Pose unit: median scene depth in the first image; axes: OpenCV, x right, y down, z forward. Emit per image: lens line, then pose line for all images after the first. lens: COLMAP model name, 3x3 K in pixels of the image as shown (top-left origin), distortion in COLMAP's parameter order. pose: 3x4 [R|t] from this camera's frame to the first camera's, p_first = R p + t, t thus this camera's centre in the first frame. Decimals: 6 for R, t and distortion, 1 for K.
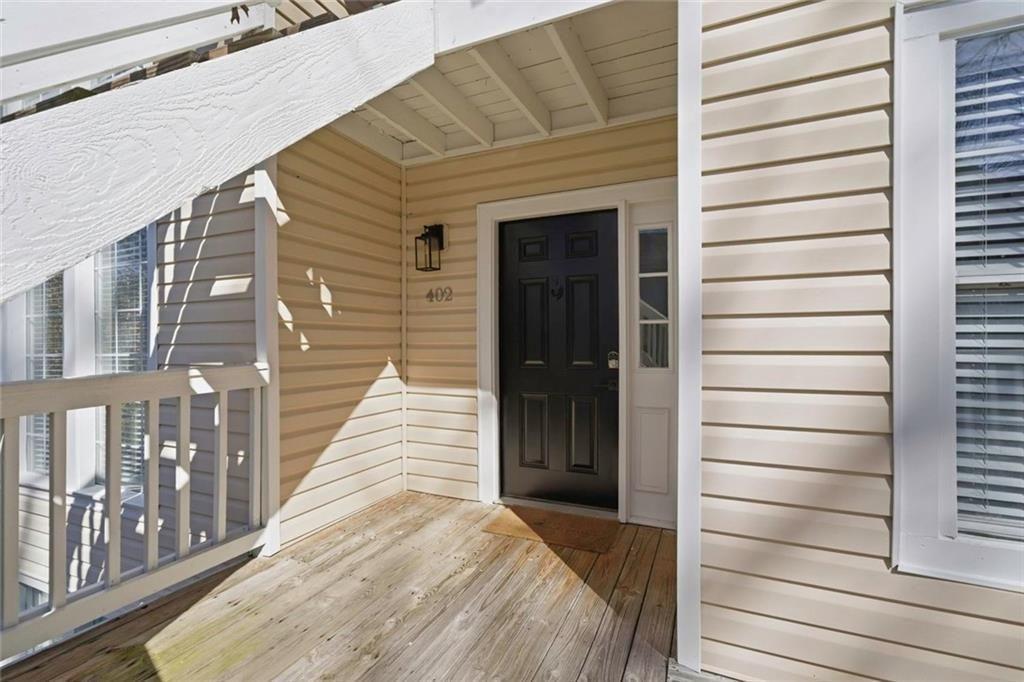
lens RADIAL K [[488.4, 0, 502.3], [0, 488.4, 345.8], [0, 0, 1]] dist [0.000350, 0.001323]
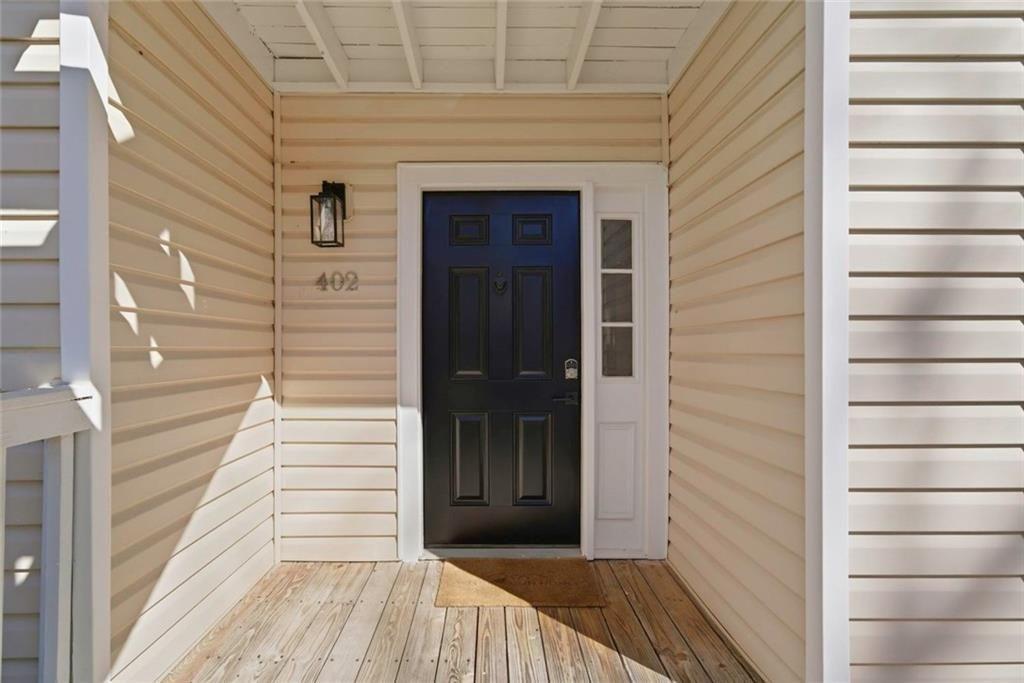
lens RADIAL K [[508.9, 0, 508.7], [0, 508.9, 348.0], [0, 0, 1]] dist [0.028423, -0.000950]
pose [[0.905035, 0.001934, 0.425333, -0.235080], [0.001028, 0.999977, -0.006733, -0.000876], [-0.425336, 0.006531, 0.905012, 0.225109]]
